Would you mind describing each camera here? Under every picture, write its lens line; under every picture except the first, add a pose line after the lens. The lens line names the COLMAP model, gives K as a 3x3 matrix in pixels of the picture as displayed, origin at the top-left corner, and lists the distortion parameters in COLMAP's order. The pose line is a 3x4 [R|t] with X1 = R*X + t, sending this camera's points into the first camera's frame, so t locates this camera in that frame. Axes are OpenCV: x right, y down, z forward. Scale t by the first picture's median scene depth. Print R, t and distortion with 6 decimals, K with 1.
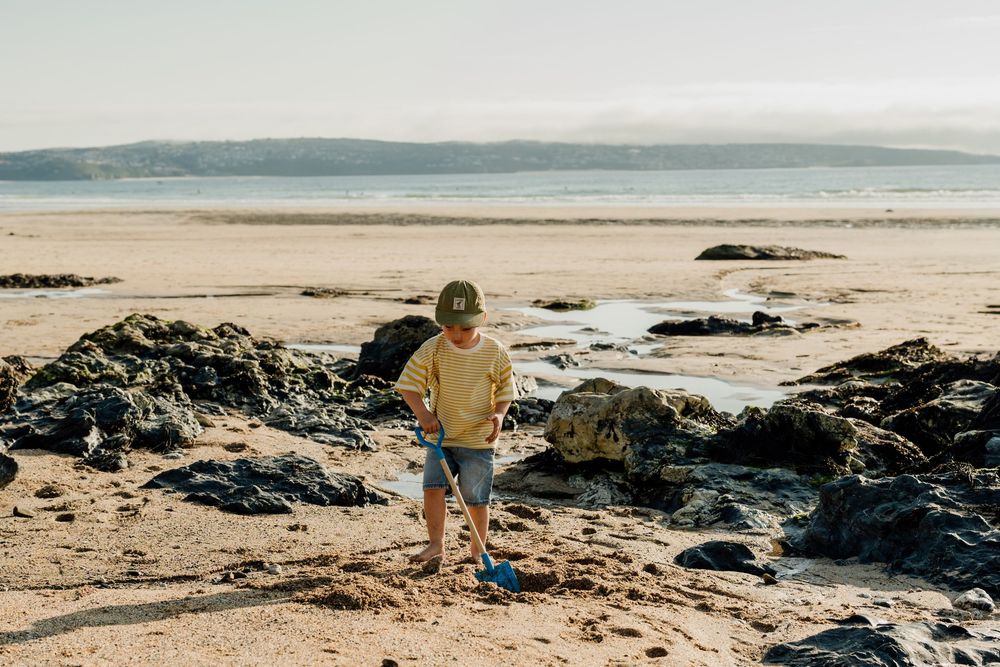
lens RADIAL K [[2250.3, 0, 500.0], [0, 2250.3, 333.5], [0, 0, 1]] dist [0.954413, -0.031919]
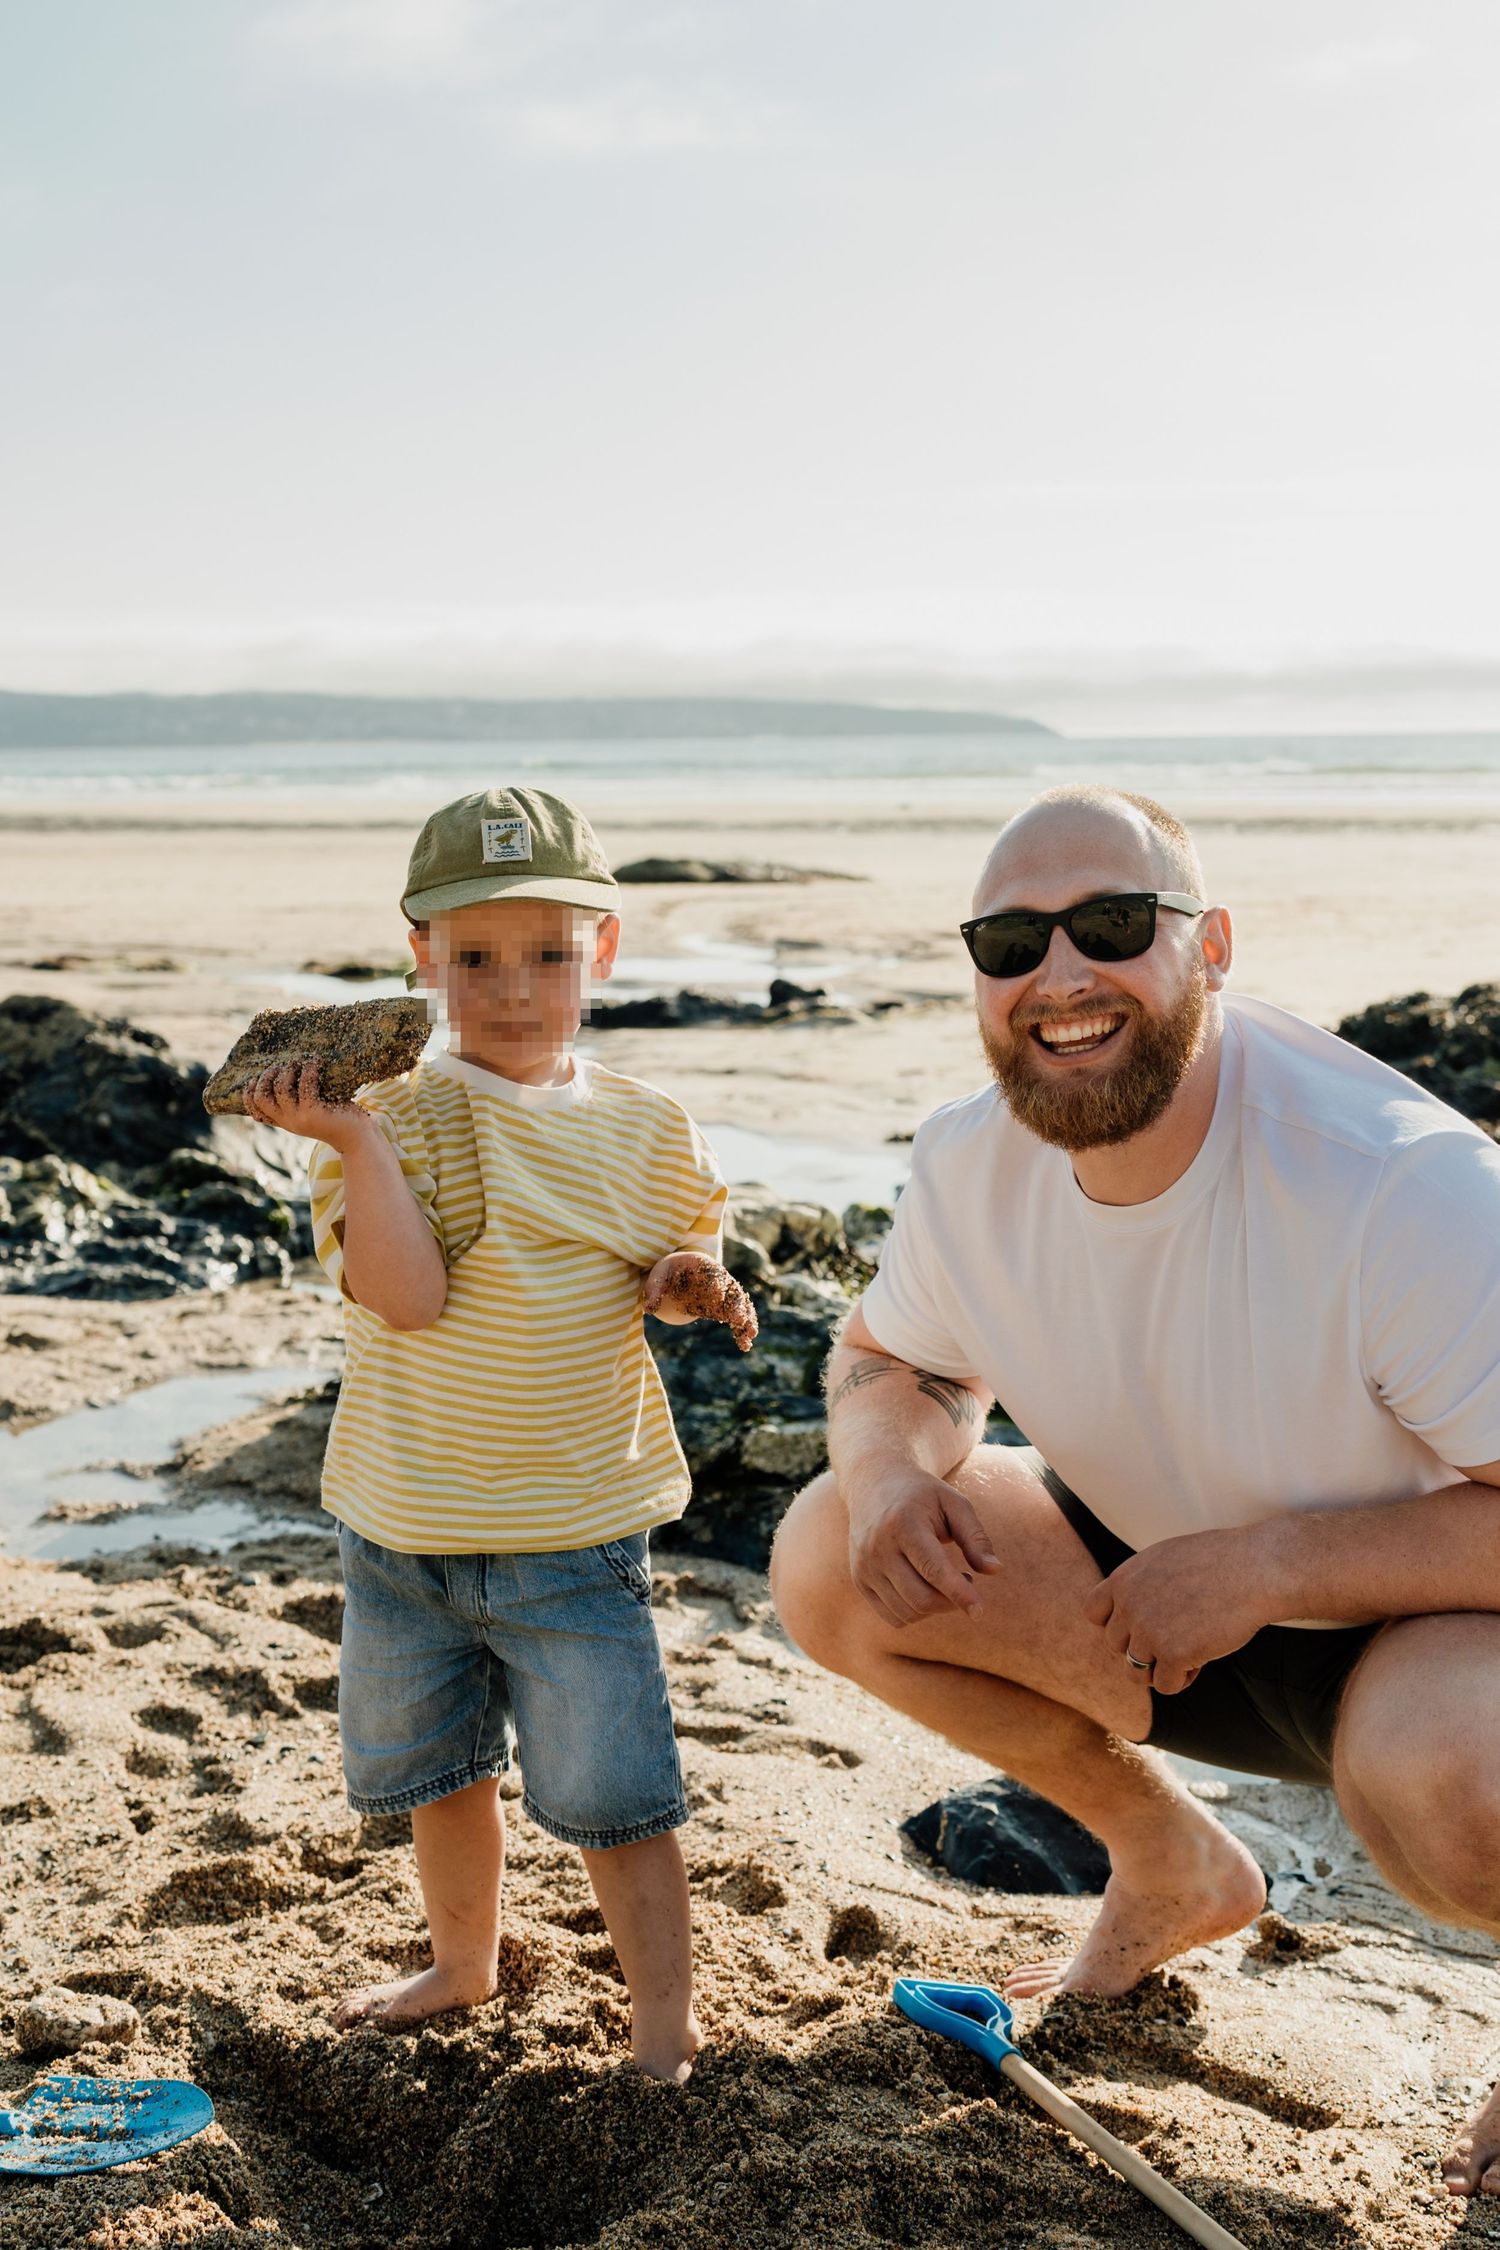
lens RADIAL K [[3127.2, 0, 795.8], [0, 3127.2, 1123.5], [0, 0, 1]] dist [0.048978, -0.027266]
pose [[0.983508, -0.021165, 0.179624, -0.003042], [0.015045, 0.999261, 0.035361, -0.002366], [-0.180240, -0.032075, 0.983100, 0.386158]]
